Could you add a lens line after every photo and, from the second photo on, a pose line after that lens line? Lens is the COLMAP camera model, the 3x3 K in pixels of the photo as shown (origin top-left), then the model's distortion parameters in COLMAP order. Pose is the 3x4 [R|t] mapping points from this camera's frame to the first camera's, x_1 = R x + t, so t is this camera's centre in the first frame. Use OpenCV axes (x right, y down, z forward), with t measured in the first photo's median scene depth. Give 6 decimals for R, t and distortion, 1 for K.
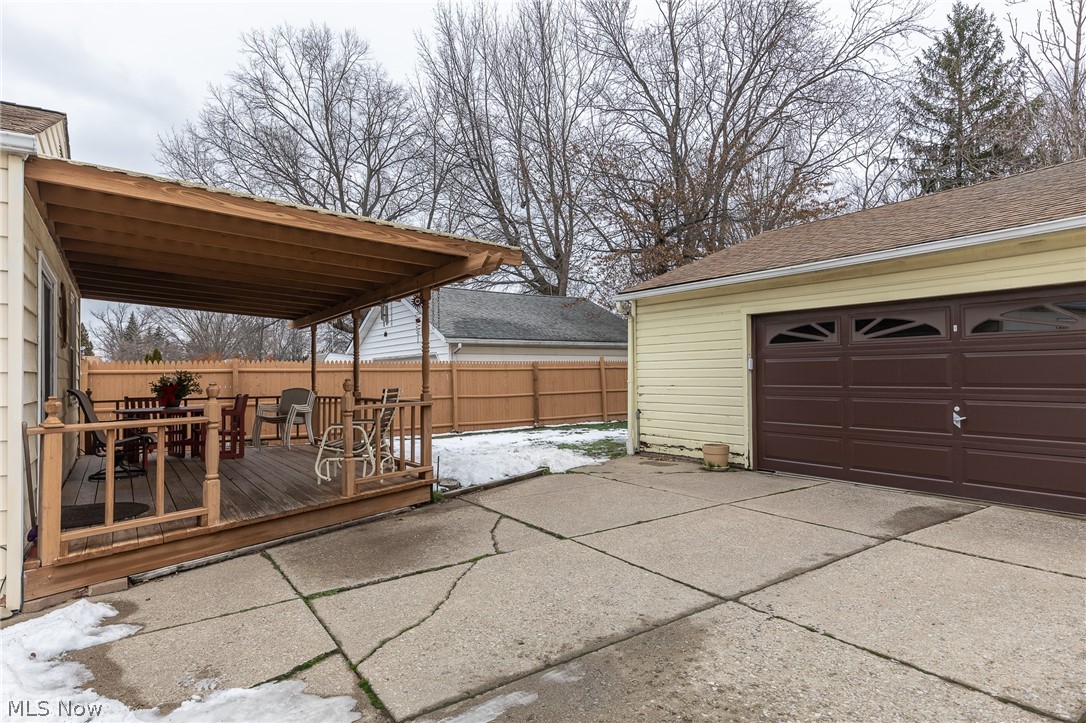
lens RADIAL K [[601.1, 0, 545.1], [0, 601.1, 360.1], [0, 0, 1]] dist [0.006918, 0.001437]
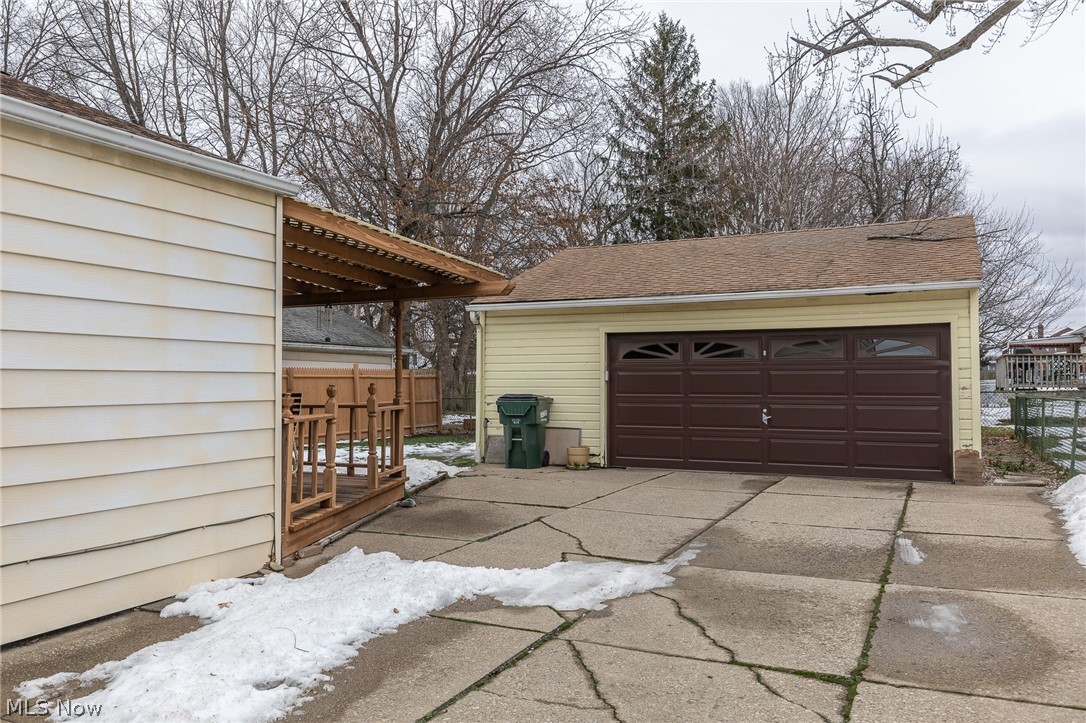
lens RADIAL K [[830.7, 0, 544.5], [0, 830.7, 355.1], [0, 0, 1]] dist [-0.001844, 0.001697]
pose [[0.869909, 0.029698, 0.492317, -0.546612], [-0.022091, 0.999530, -0.021261, 0.003252], [-0.492716, 0.007619, 0.870157, -0.325889]]
